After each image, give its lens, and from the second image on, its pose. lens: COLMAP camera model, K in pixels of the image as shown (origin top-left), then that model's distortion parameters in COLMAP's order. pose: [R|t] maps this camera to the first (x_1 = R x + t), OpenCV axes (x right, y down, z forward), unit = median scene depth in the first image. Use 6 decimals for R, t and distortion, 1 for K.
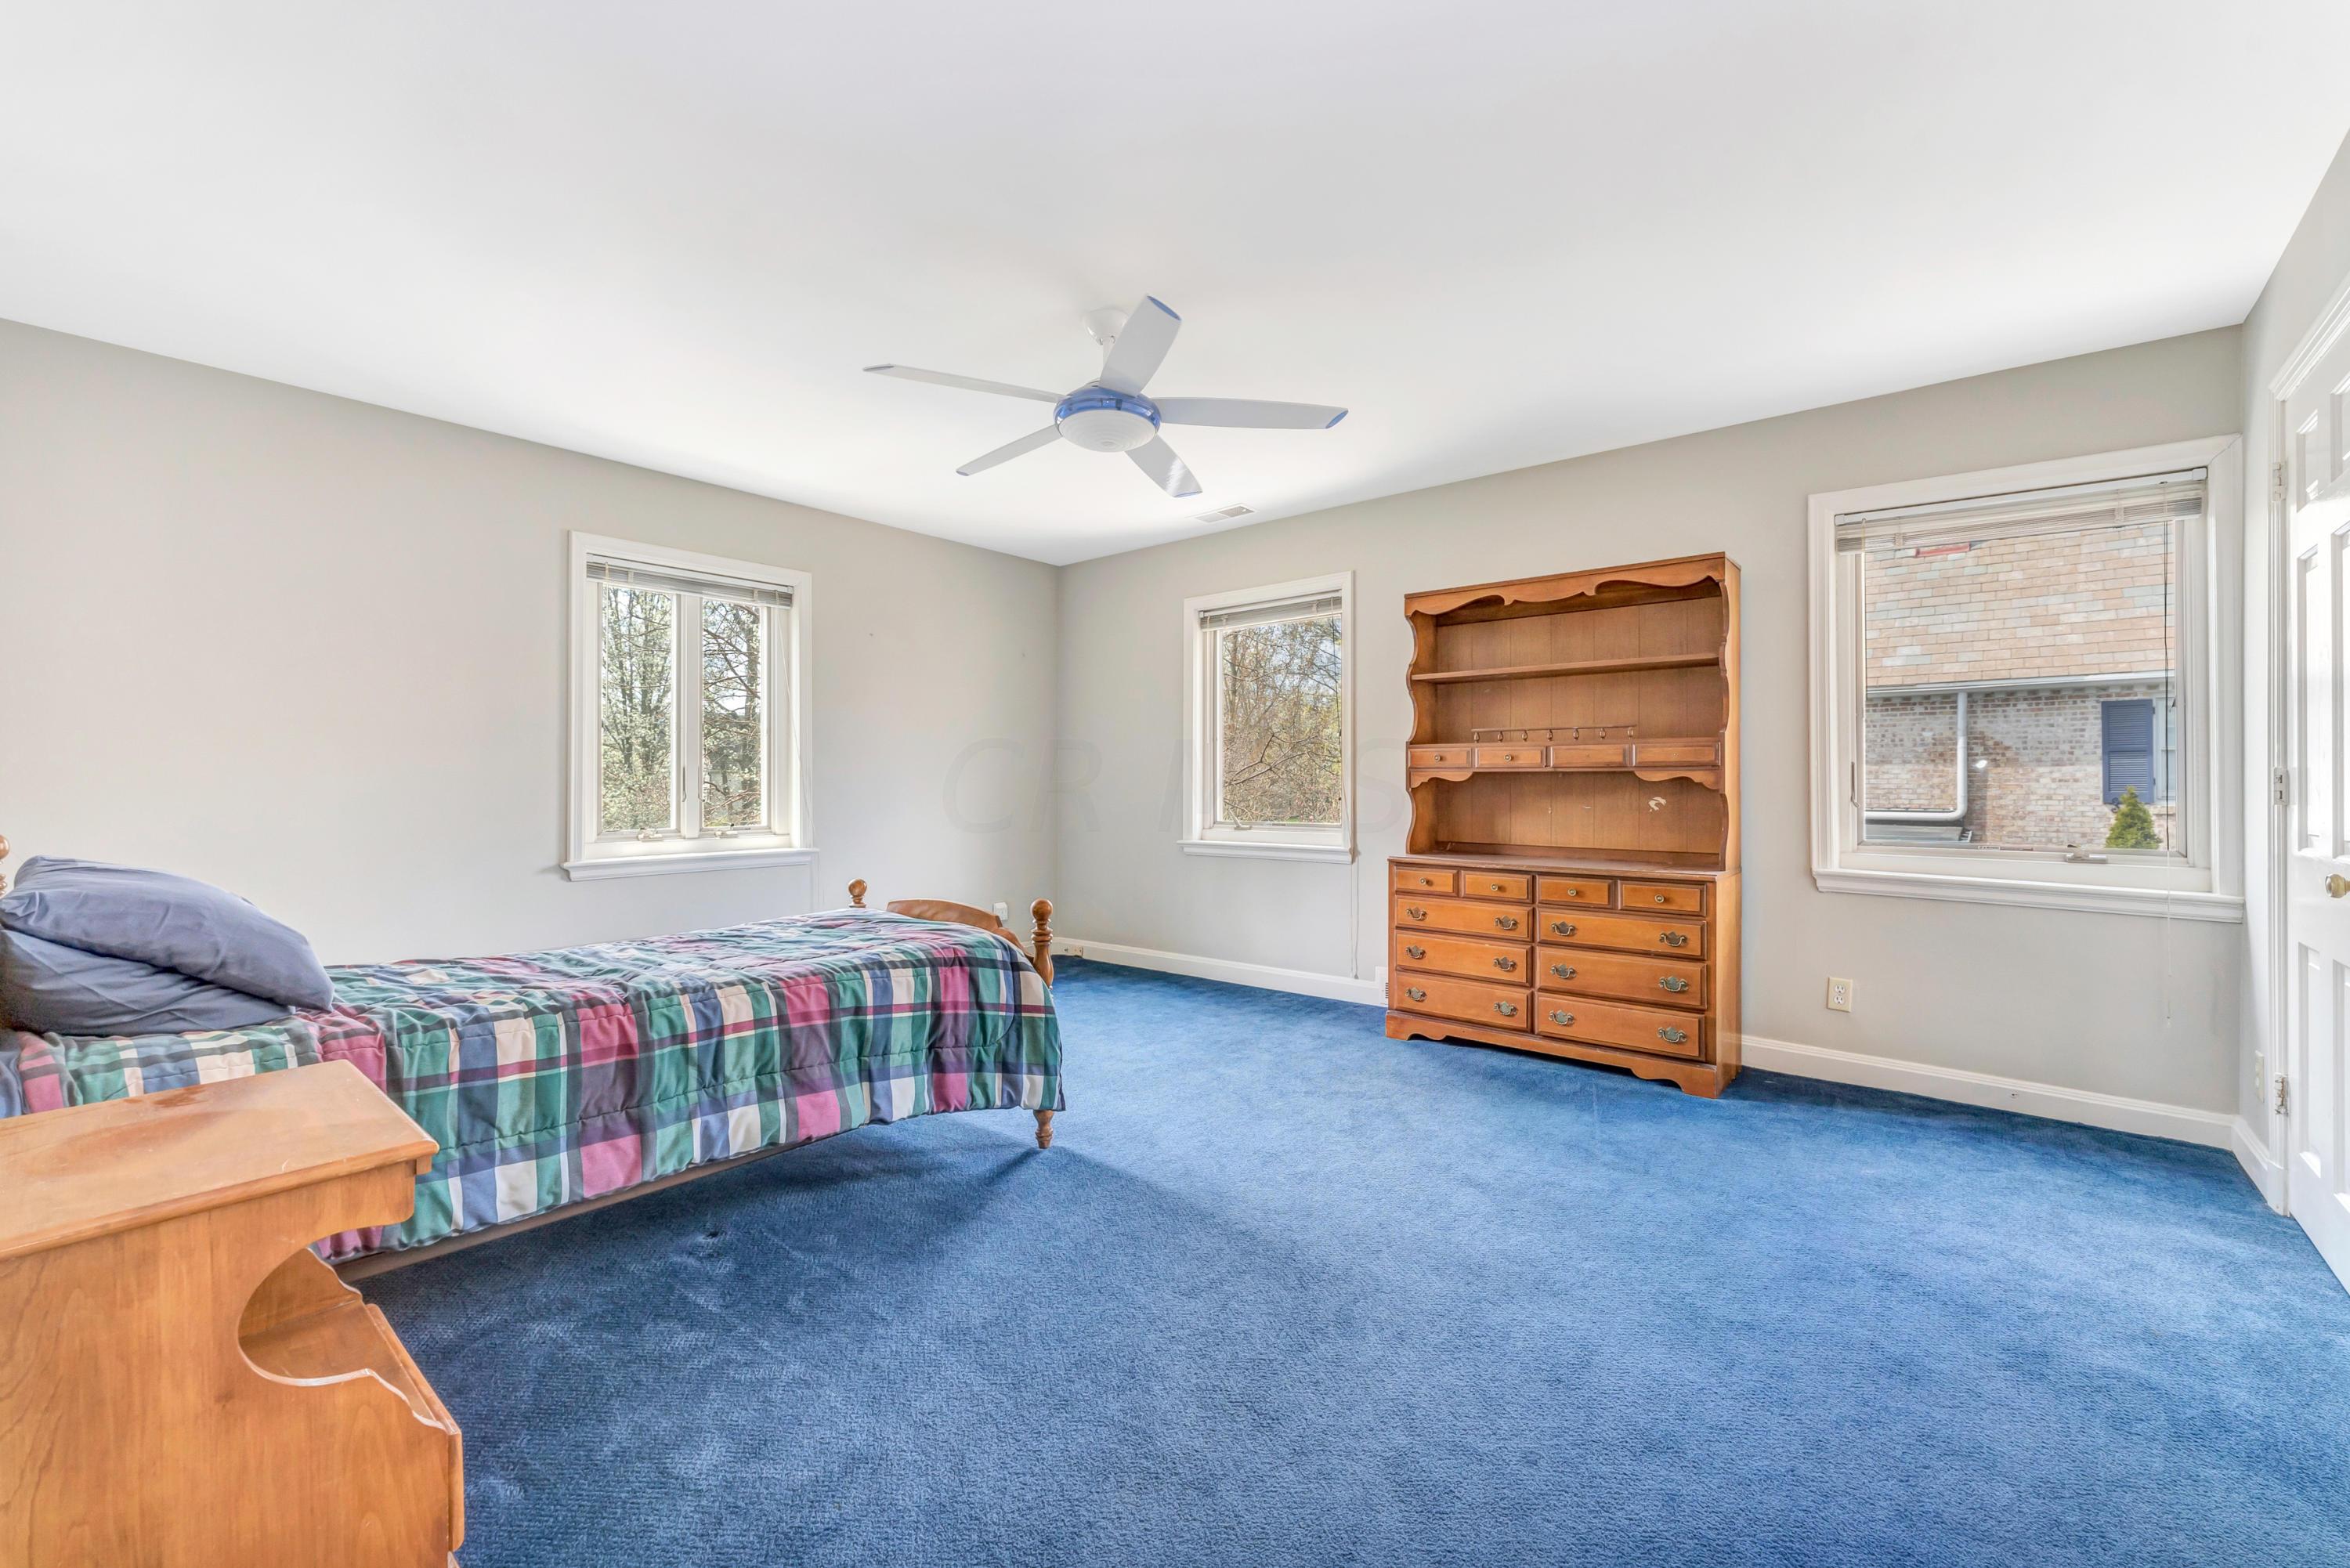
lens RADIAL K [[945.2, 0, 1162.9], [0, 945.2, 766.8], [0, 0, 1]] dist [0.001756, 0.000116]
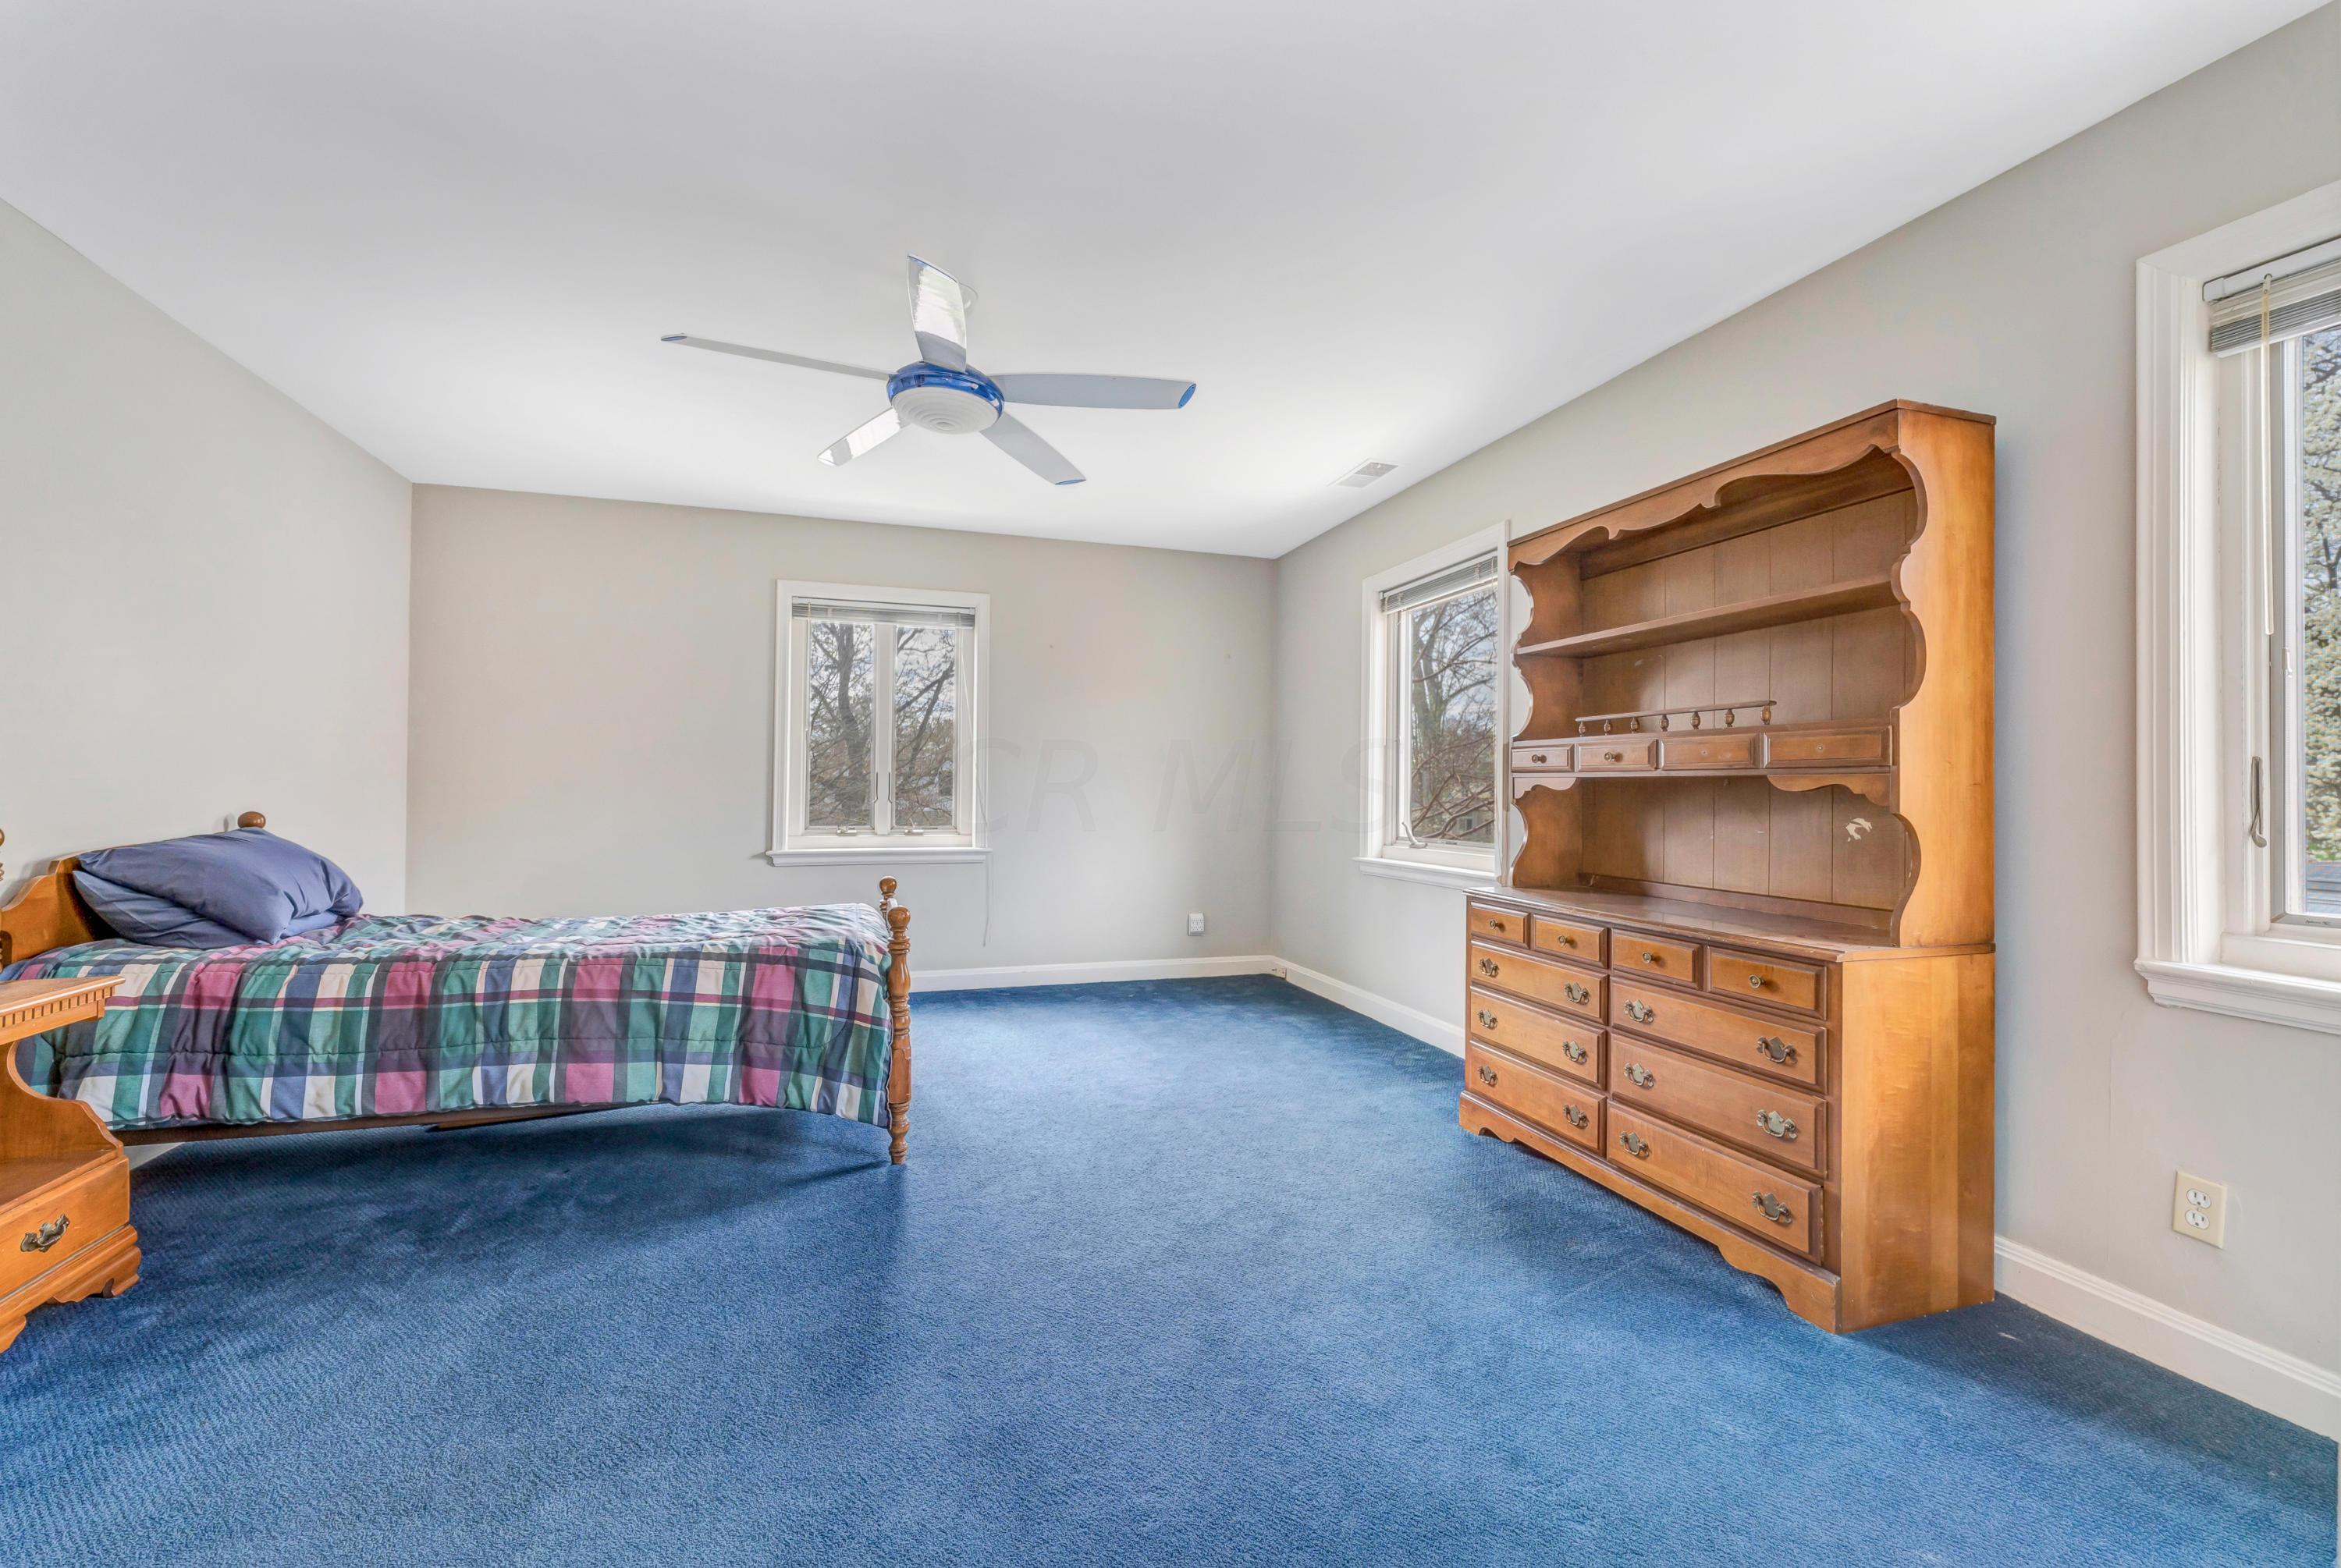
lens RADIAL K [[941.5, 0, 1158.5], [0, 941.5, 766.8], [0, 0, 1]] dist [0.001756, 0.000116]
pose [[0.849840, -0.005383, -0.527013, 0.689593], [0.000076, 0.999949, -0.010090, 0.007467], [0.527041, 0.008535, 0.849797, 0.359806]]
